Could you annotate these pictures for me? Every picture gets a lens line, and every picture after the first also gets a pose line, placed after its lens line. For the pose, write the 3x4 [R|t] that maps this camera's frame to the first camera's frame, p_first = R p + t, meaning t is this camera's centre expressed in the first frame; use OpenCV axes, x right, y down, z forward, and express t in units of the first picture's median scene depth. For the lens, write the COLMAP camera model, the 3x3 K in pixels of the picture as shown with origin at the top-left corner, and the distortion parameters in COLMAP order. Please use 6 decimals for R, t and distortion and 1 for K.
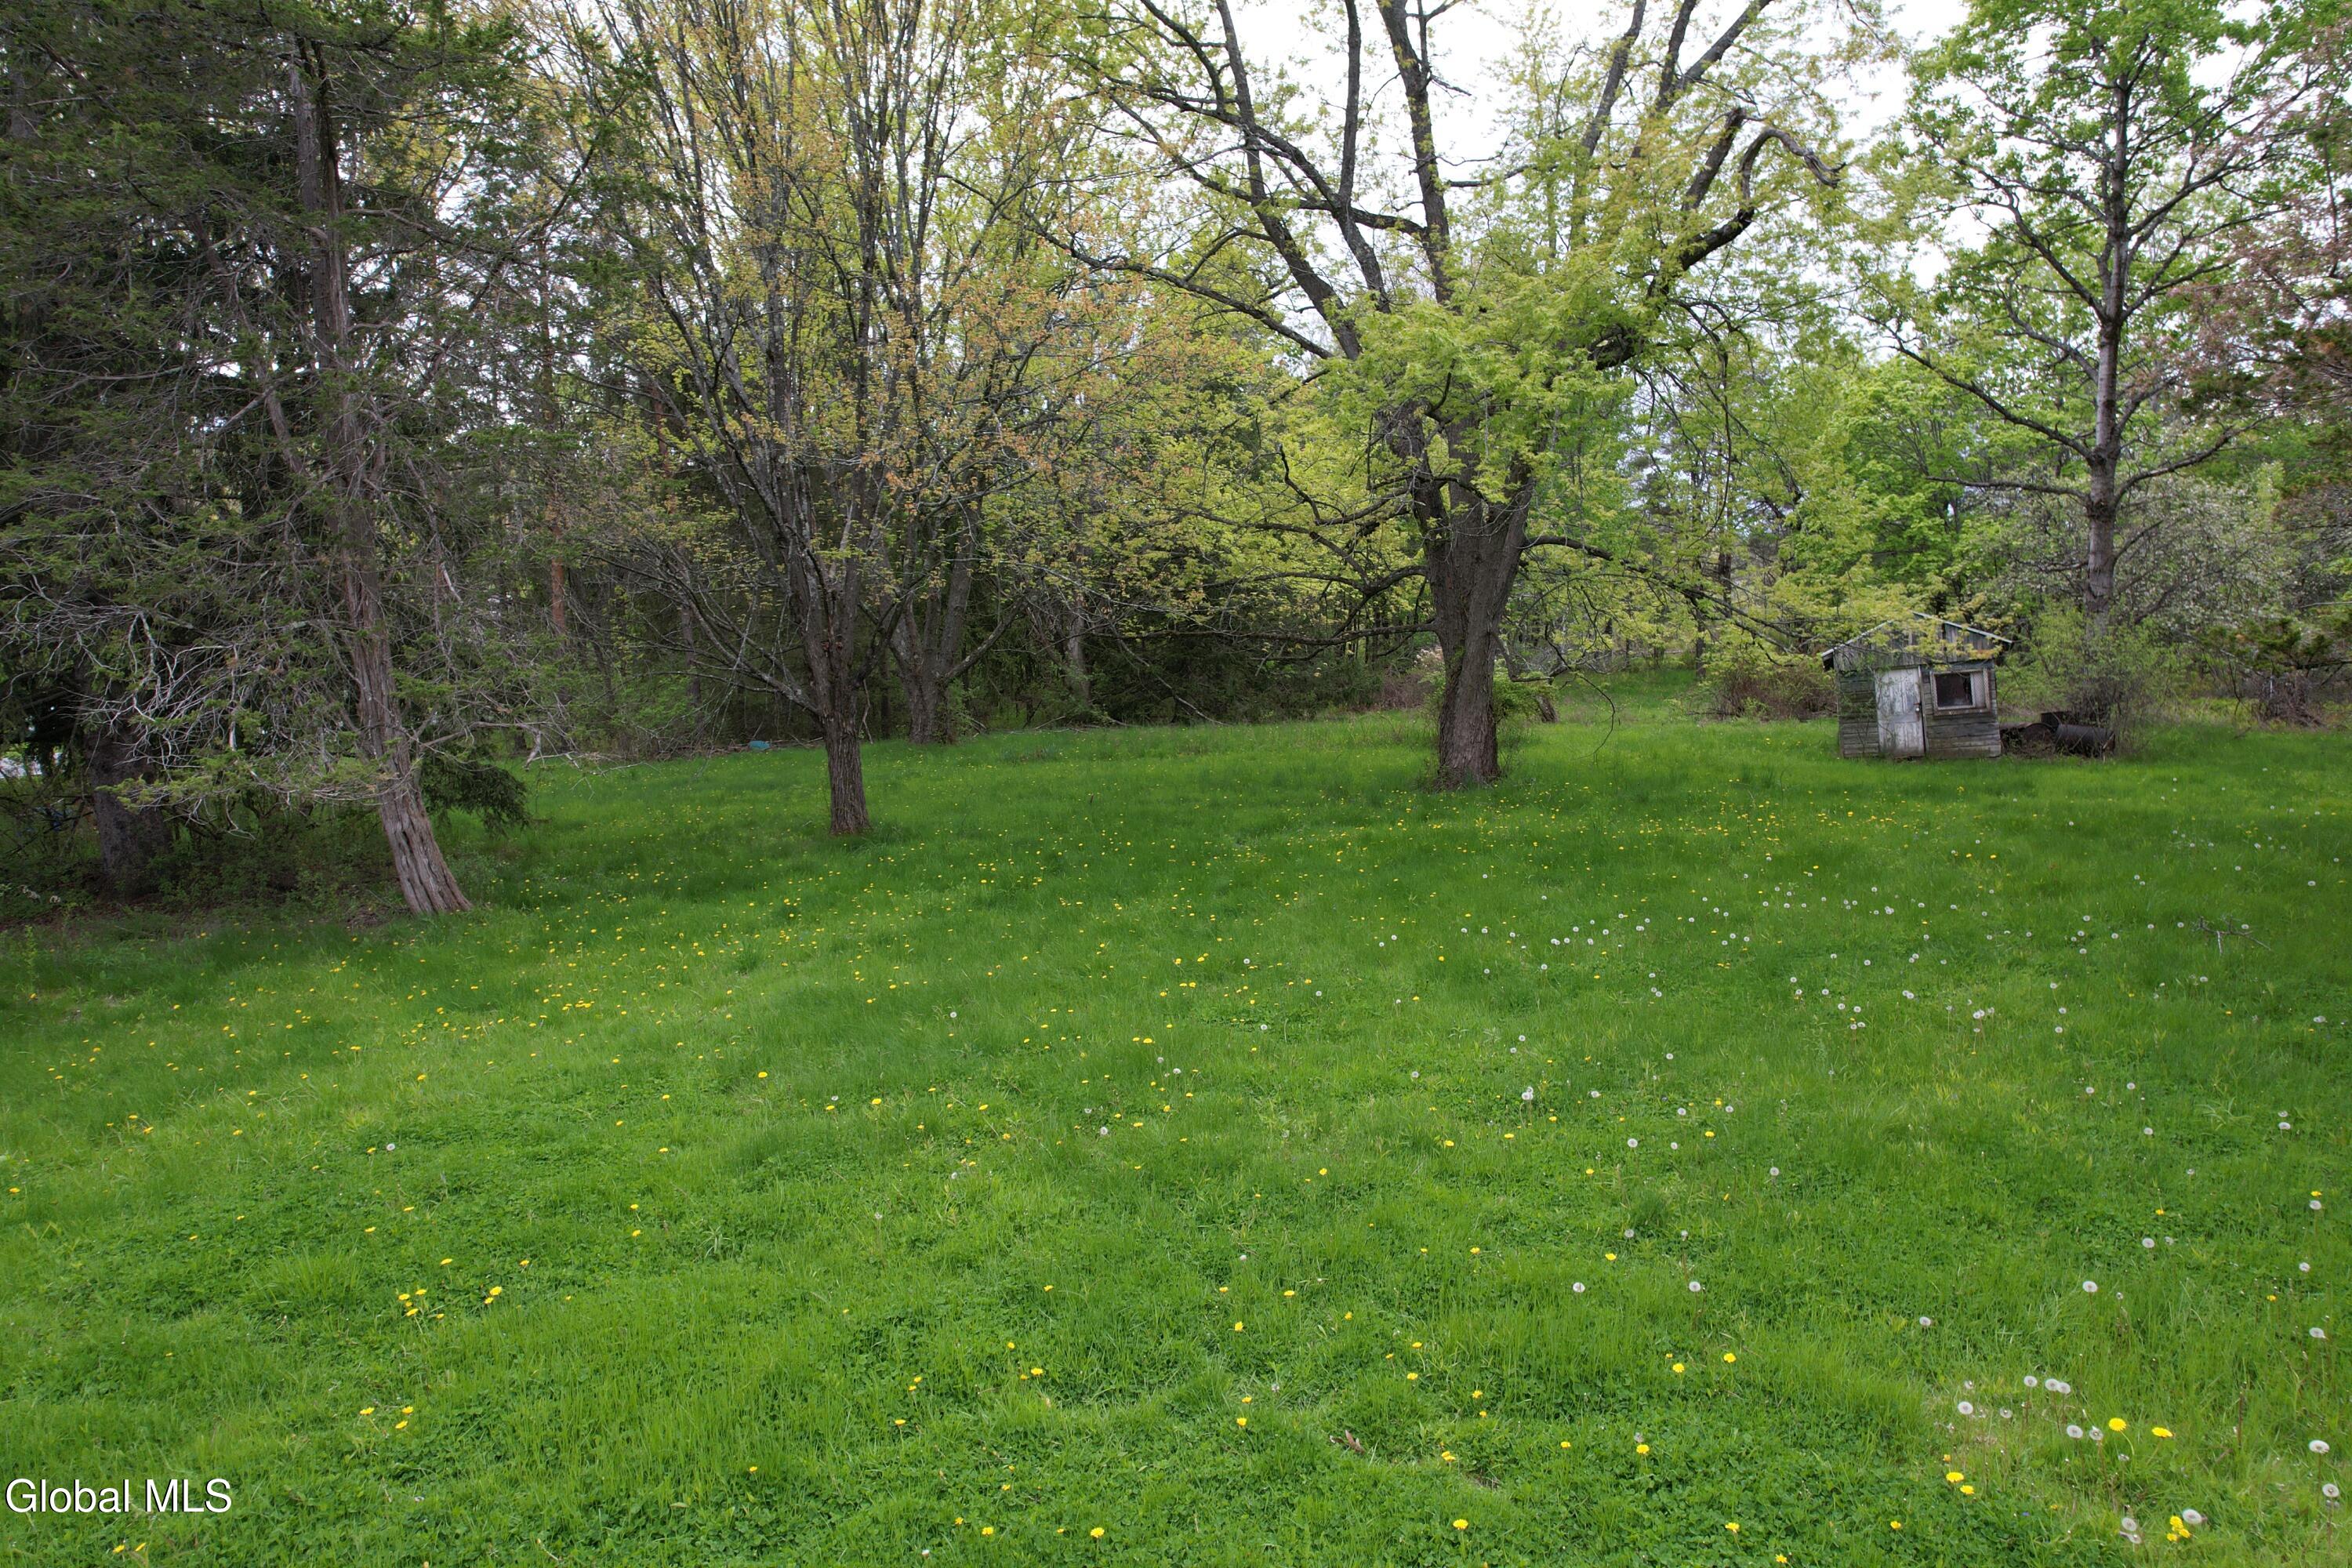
lens RADIAL K [[1504.3, 0, 1162.2], [0, 1504.3, 783.5], [0, 0, 1]] dist [-0.067603, 0.057154]
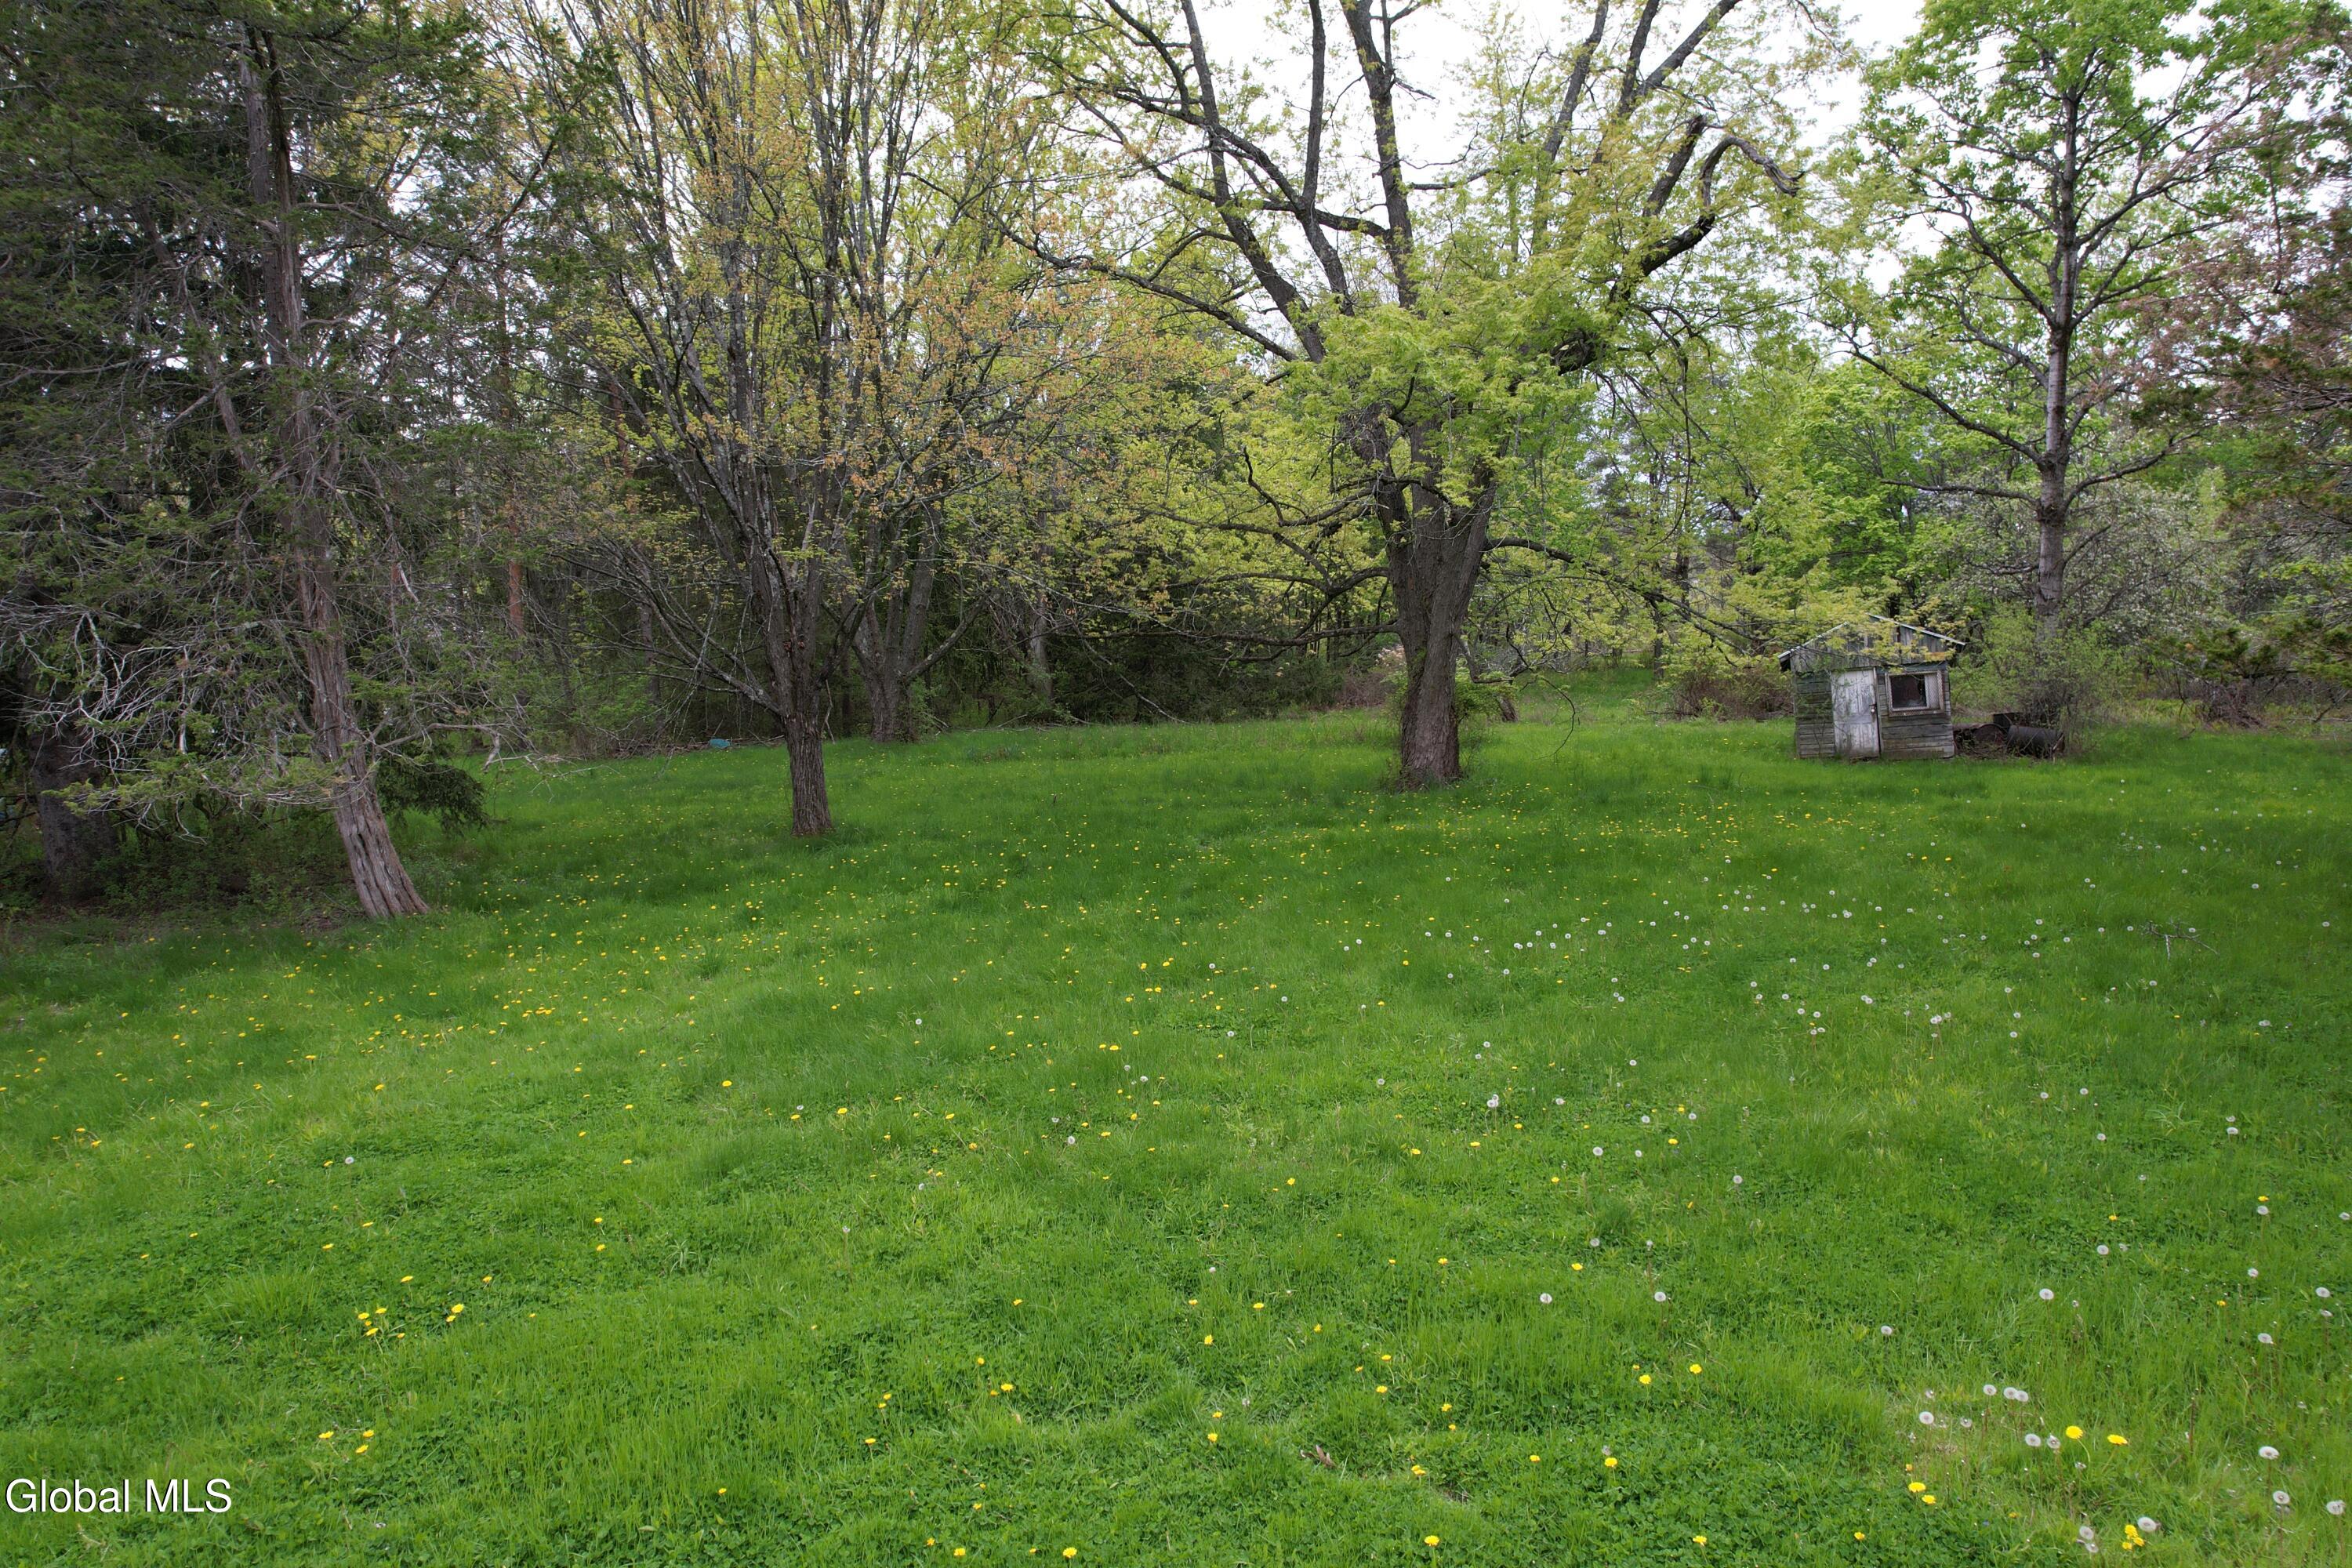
lens RADIAL K [[1504.3, 0, 1162.9], [0, 1504.3, 782.4], [0, 0, 1]] dist [-0.067603, 0.057154]
pose [[0.999661, 0.000891, 0.026027, -0.002013], [-0.000920, 0.999999, 0.001098, -0.003986], [-0.026026, -0.001122, 0.999661, 0.000265]]
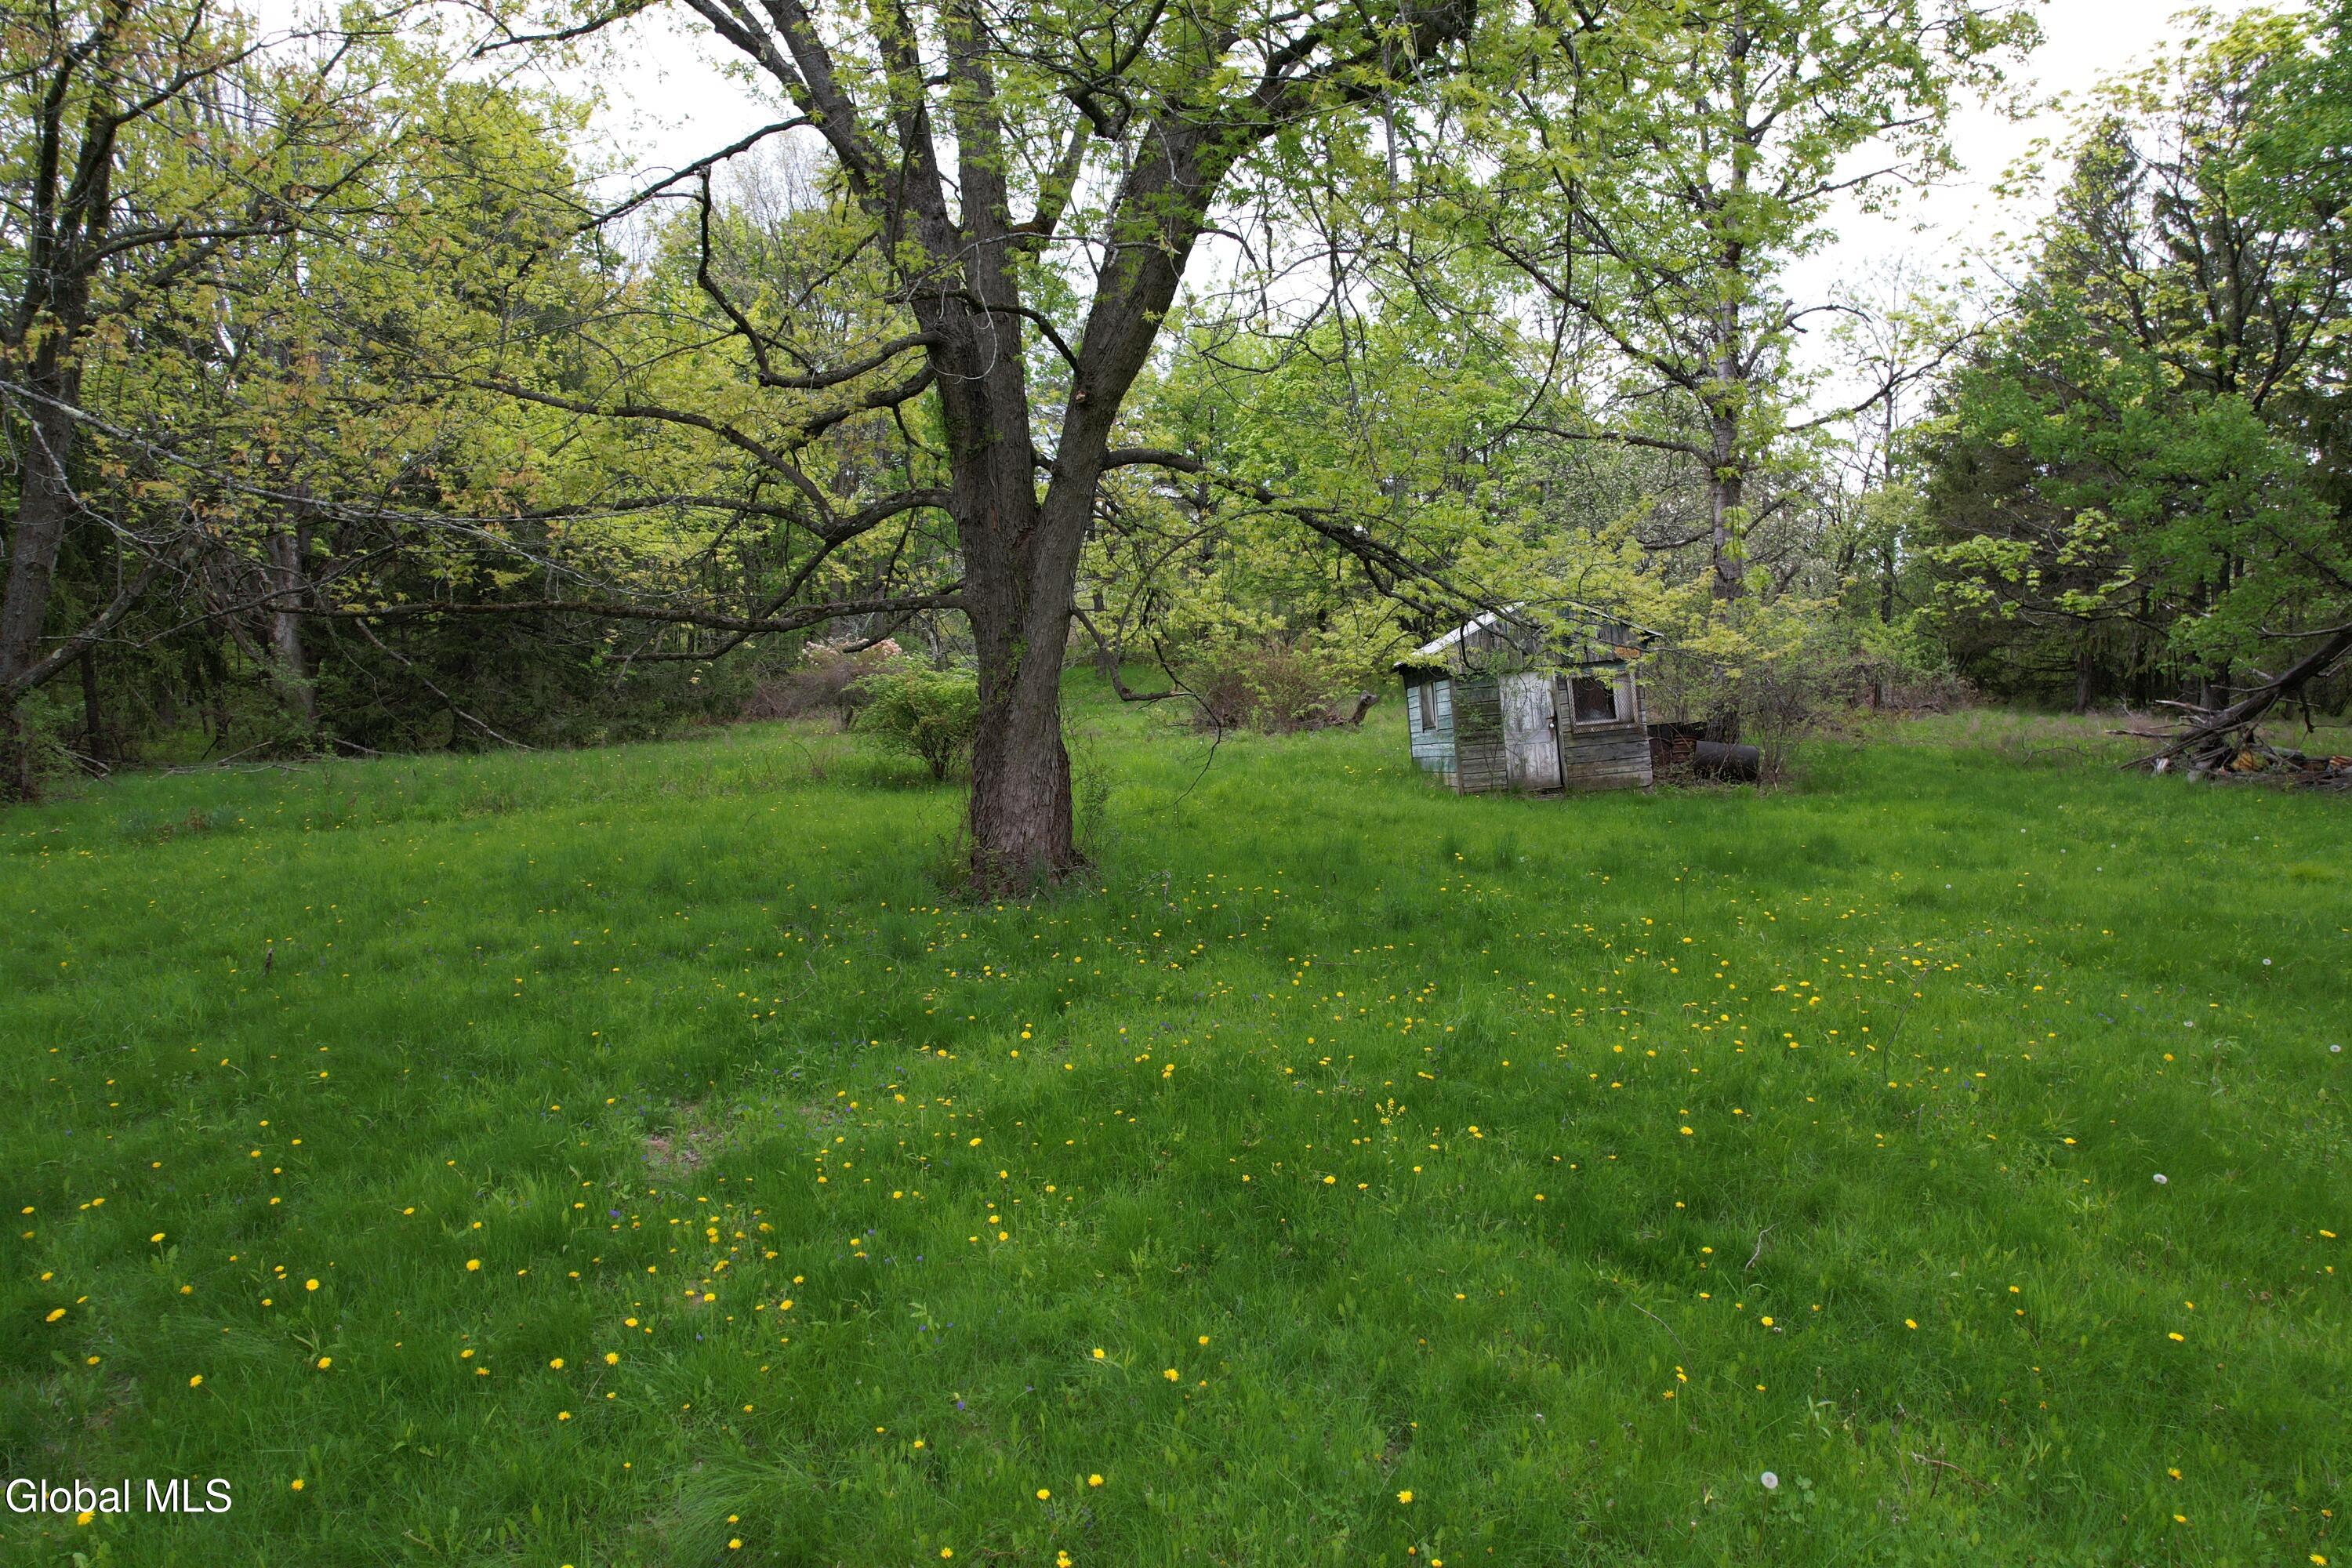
lens RADIAL K [[1504.3, 0, 1175.3], [0, 1504.3, 789.3], [0, 0, 1]] dist [-0.067603, 0.057154]
pose [[0.895030, -0.034729, 0.444652, 0.004030], [0.031493, 0.999396, 0.014664, -0.080246], [-0.444893, 0.000879, 0.895583, 0.938252]]
